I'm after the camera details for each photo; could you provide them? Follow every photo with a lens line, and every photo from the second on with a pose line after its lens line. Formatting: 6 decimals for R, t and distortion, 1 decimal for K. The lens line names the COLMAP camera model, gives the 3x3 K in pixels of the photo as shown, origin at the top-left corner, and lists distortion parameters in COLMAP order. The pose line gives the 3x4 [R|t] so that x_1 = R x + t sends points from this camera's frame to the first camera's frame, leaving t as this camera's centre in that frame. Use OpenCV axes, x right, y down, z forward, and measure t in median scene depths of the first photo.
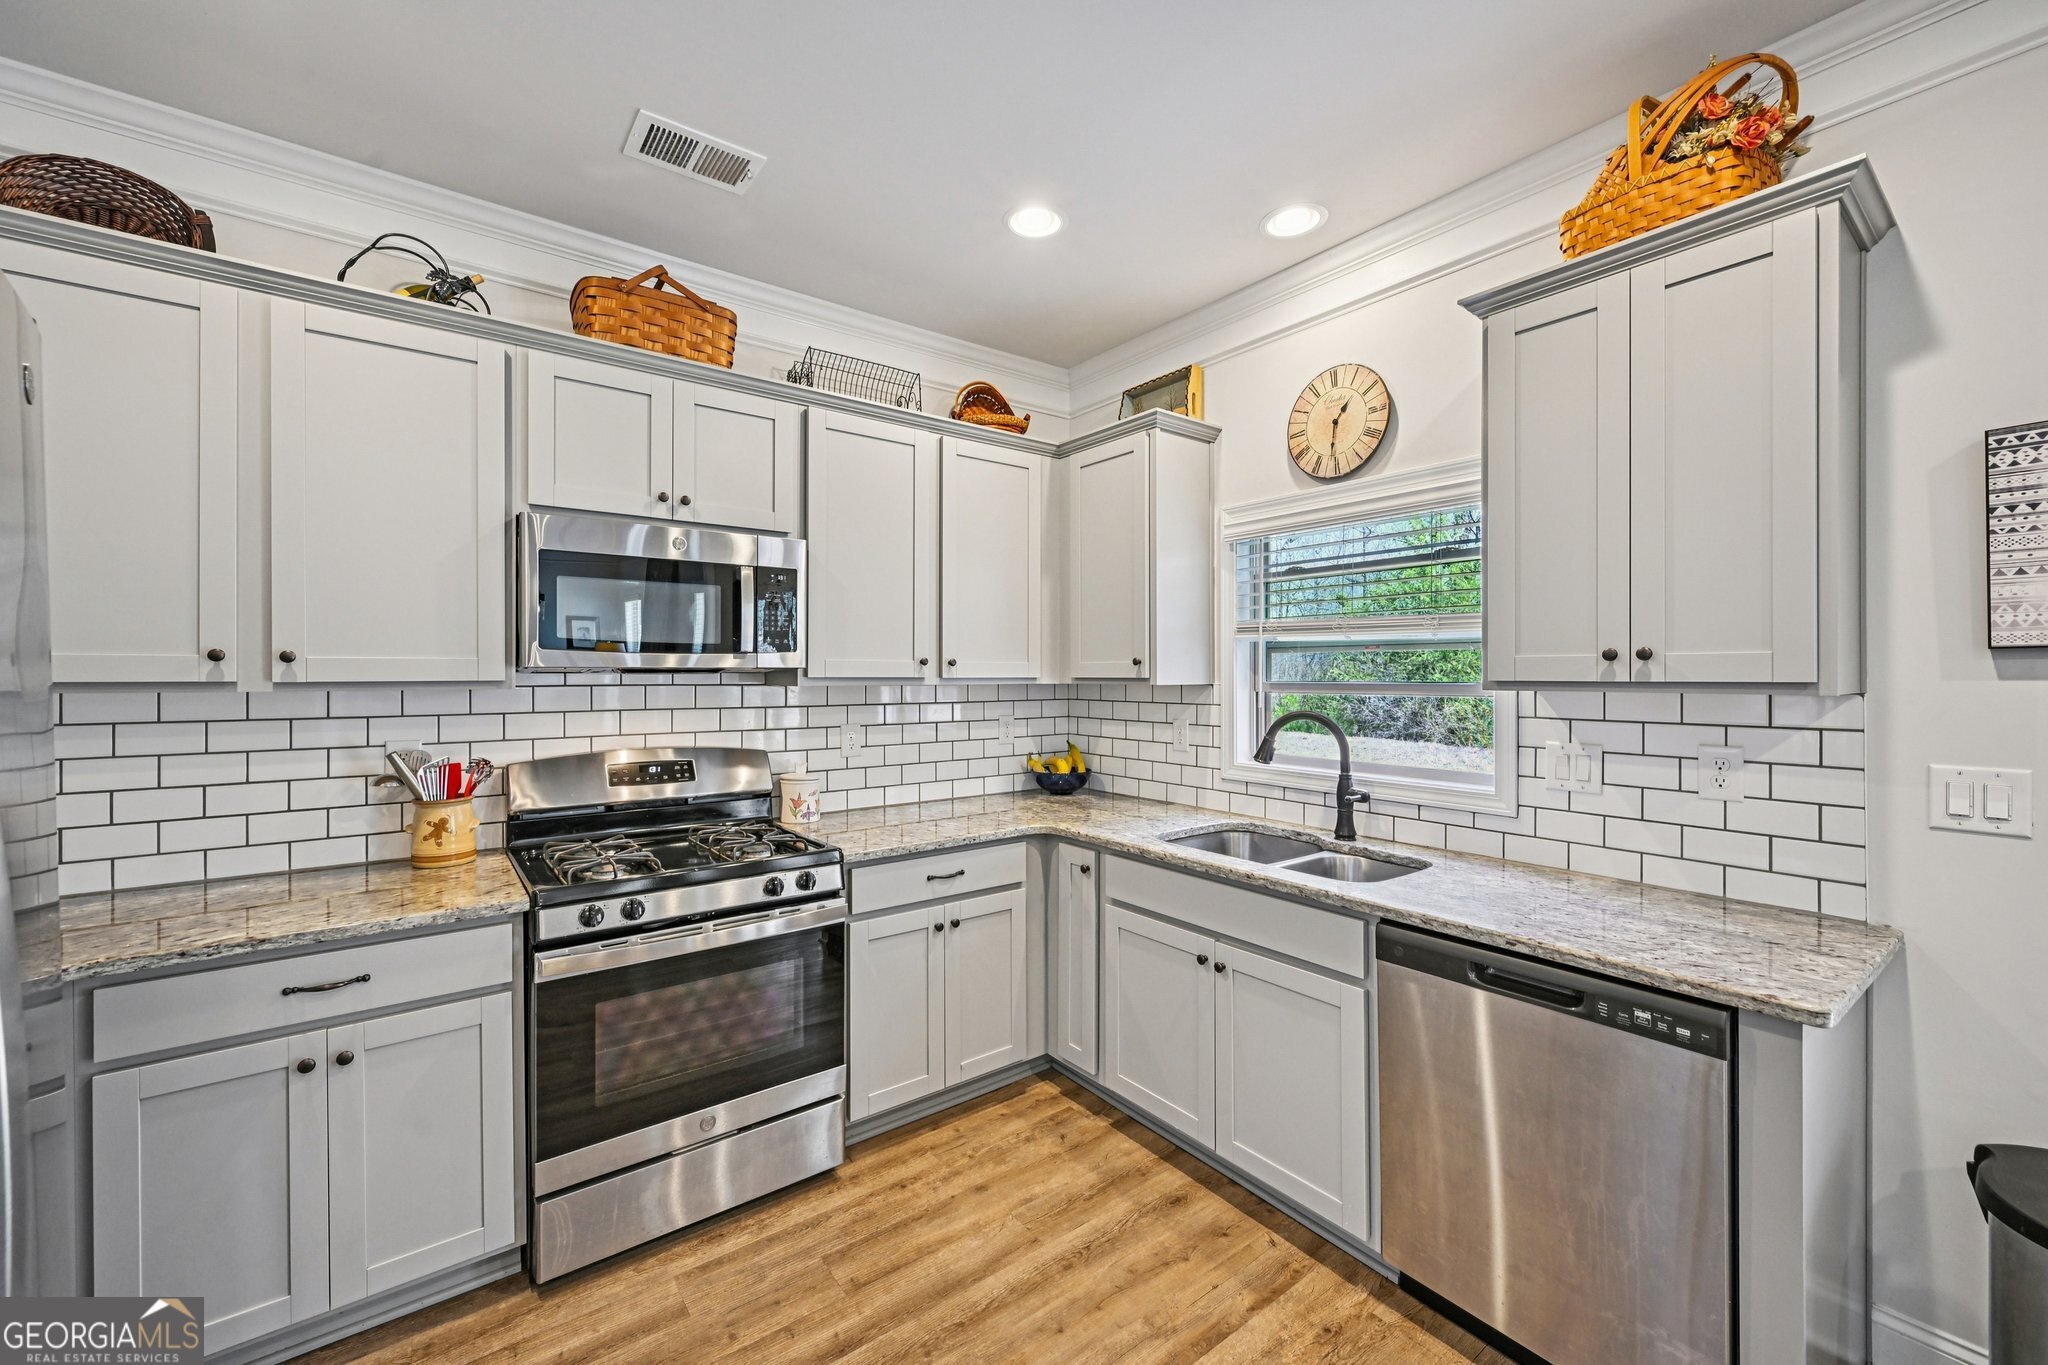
lens RADIAL K [[802.2, 0, 1024.2], [0, 802.2, 675.1], [0, 0, 1]] dist [-0.003577, 0.001206]
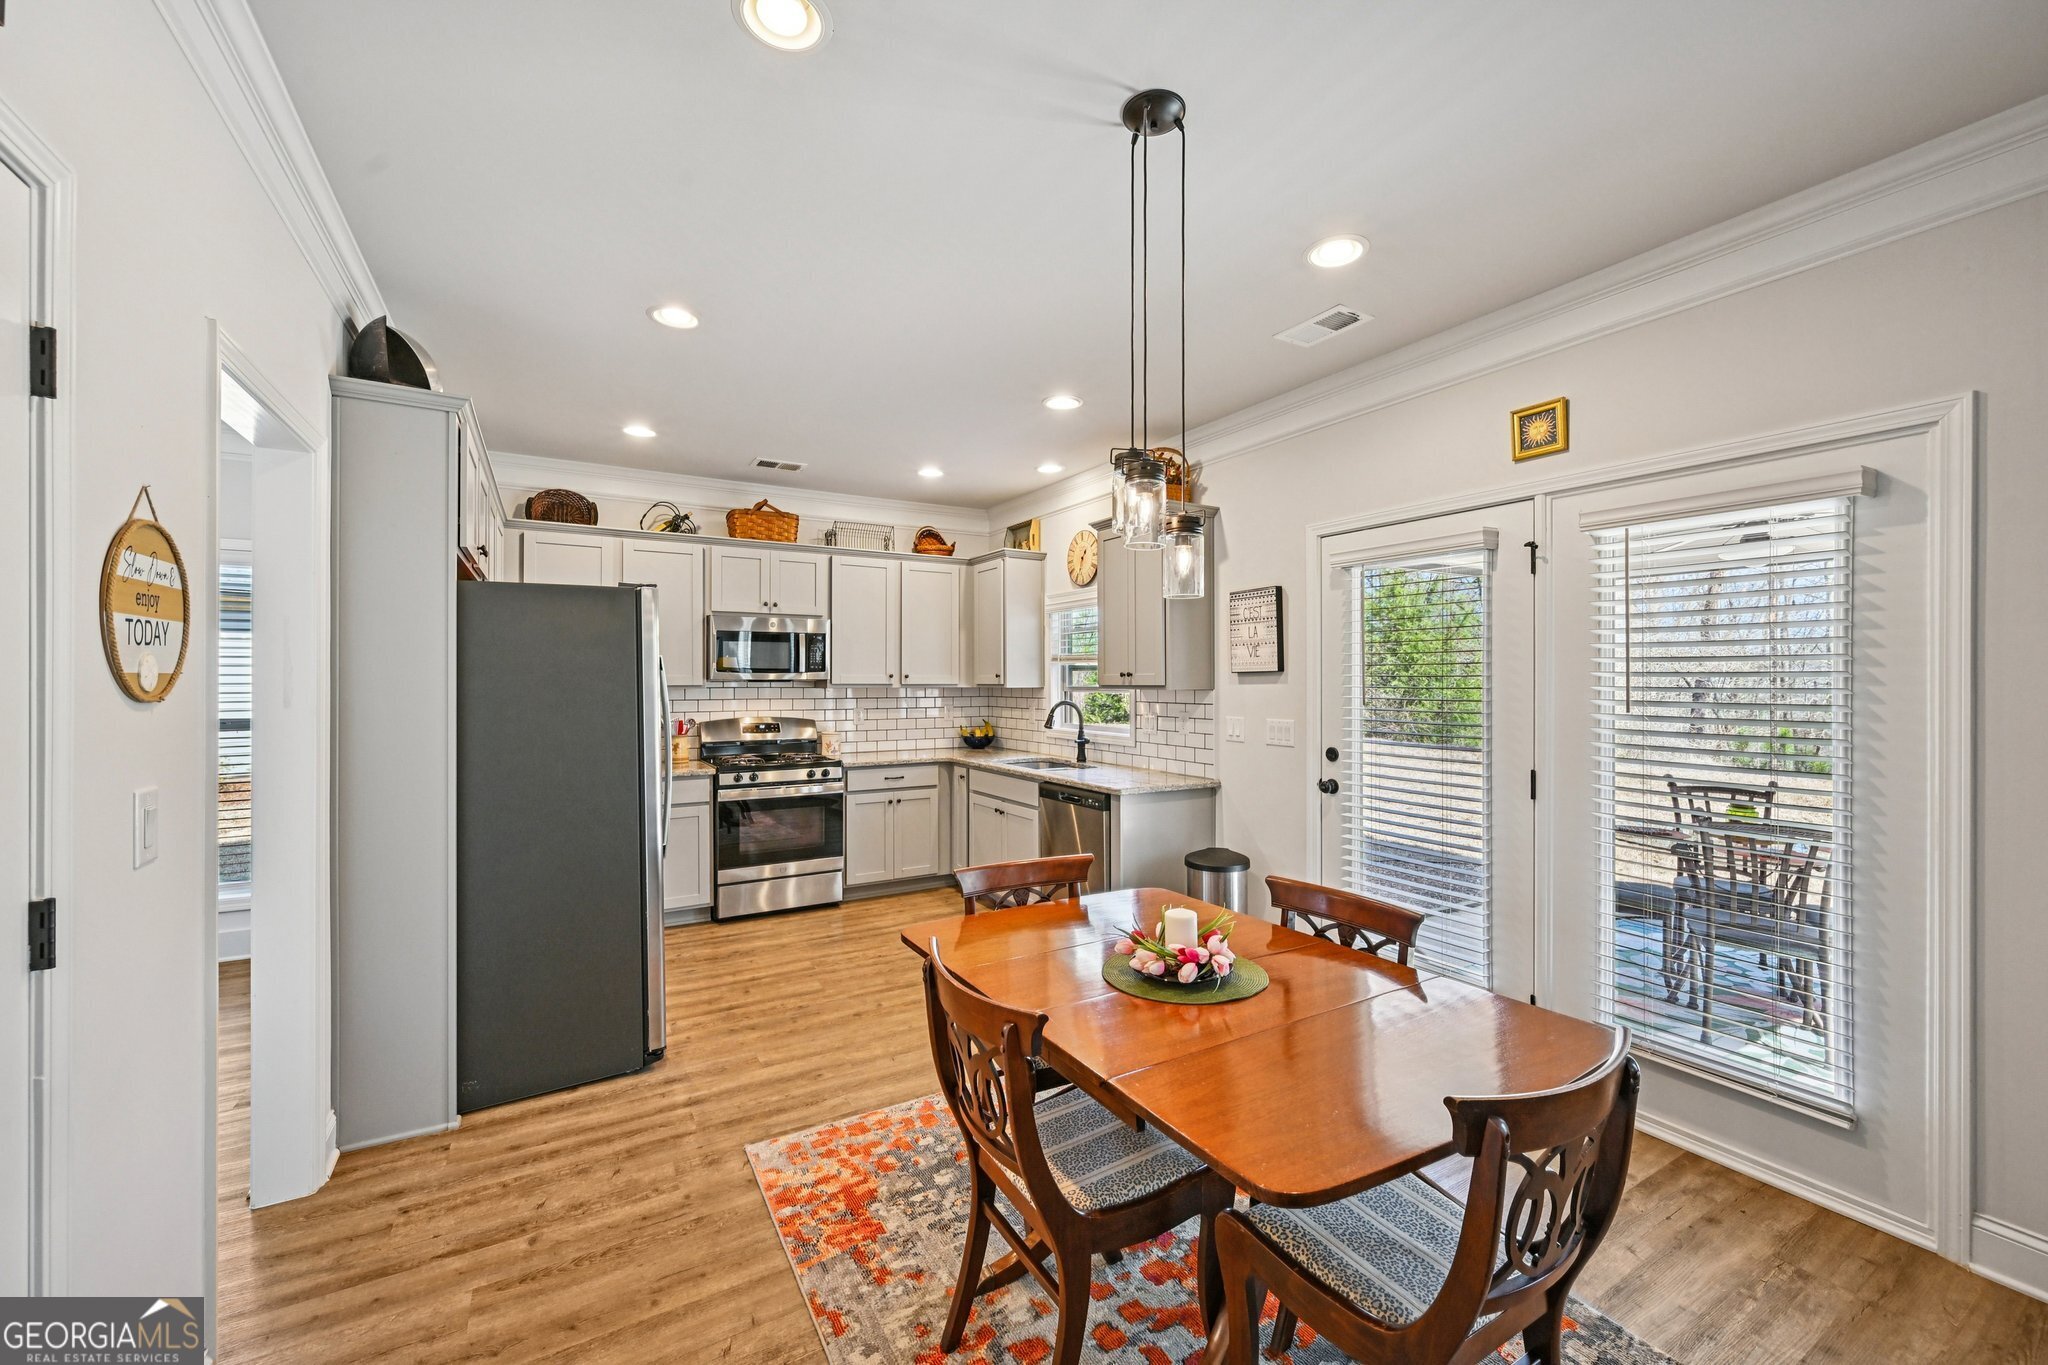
lens RADIAL K [[802.2, 0, 1029.0], [0, 802.2, 678.4], [0, 0, 1]] dist [-0.003577, 0.001206]
pose [[0.993793, -0.001020, -0.111243, 0.528227], [0.000491, 0.999988, -0.004784, -0.001056], [0.111247, 0.004699, 0.993782, -1.143189]]
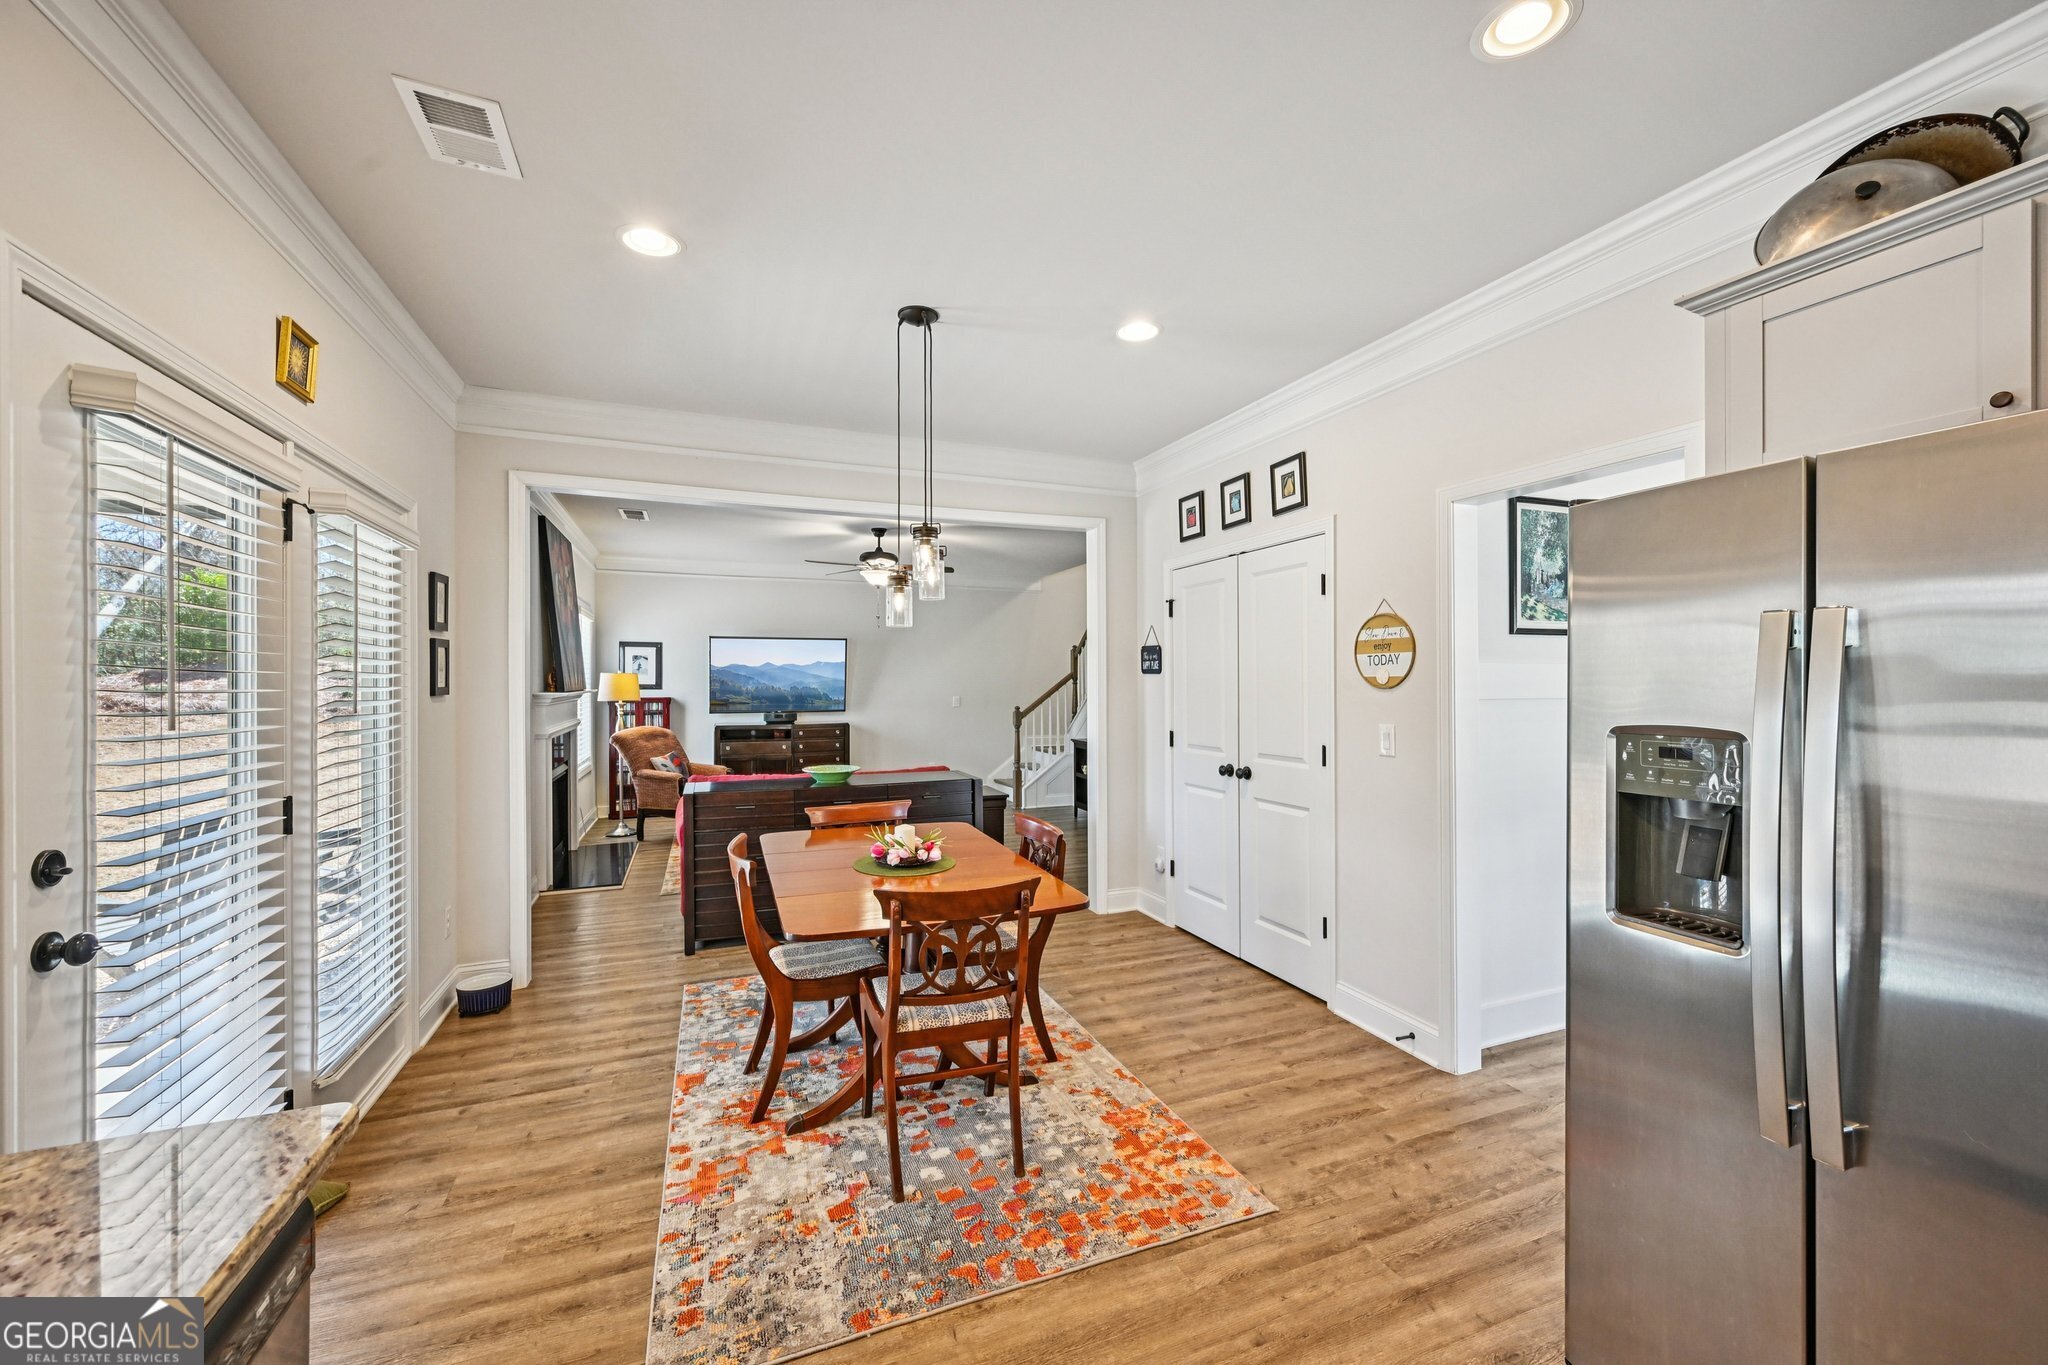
lens RADIAL K [[802.2, 0, 1034.2], [0, 802.2, 678.9], [0, 0, 1]] dist [-0.003577, 0.001206]
pose [[-0.967930, 0.002336, 0.251207, 0.075118], [0.001844, 0.999996, -0.002191, -0.000238], [-0.251211, -0.001658, -0.967931, 0.841651]]
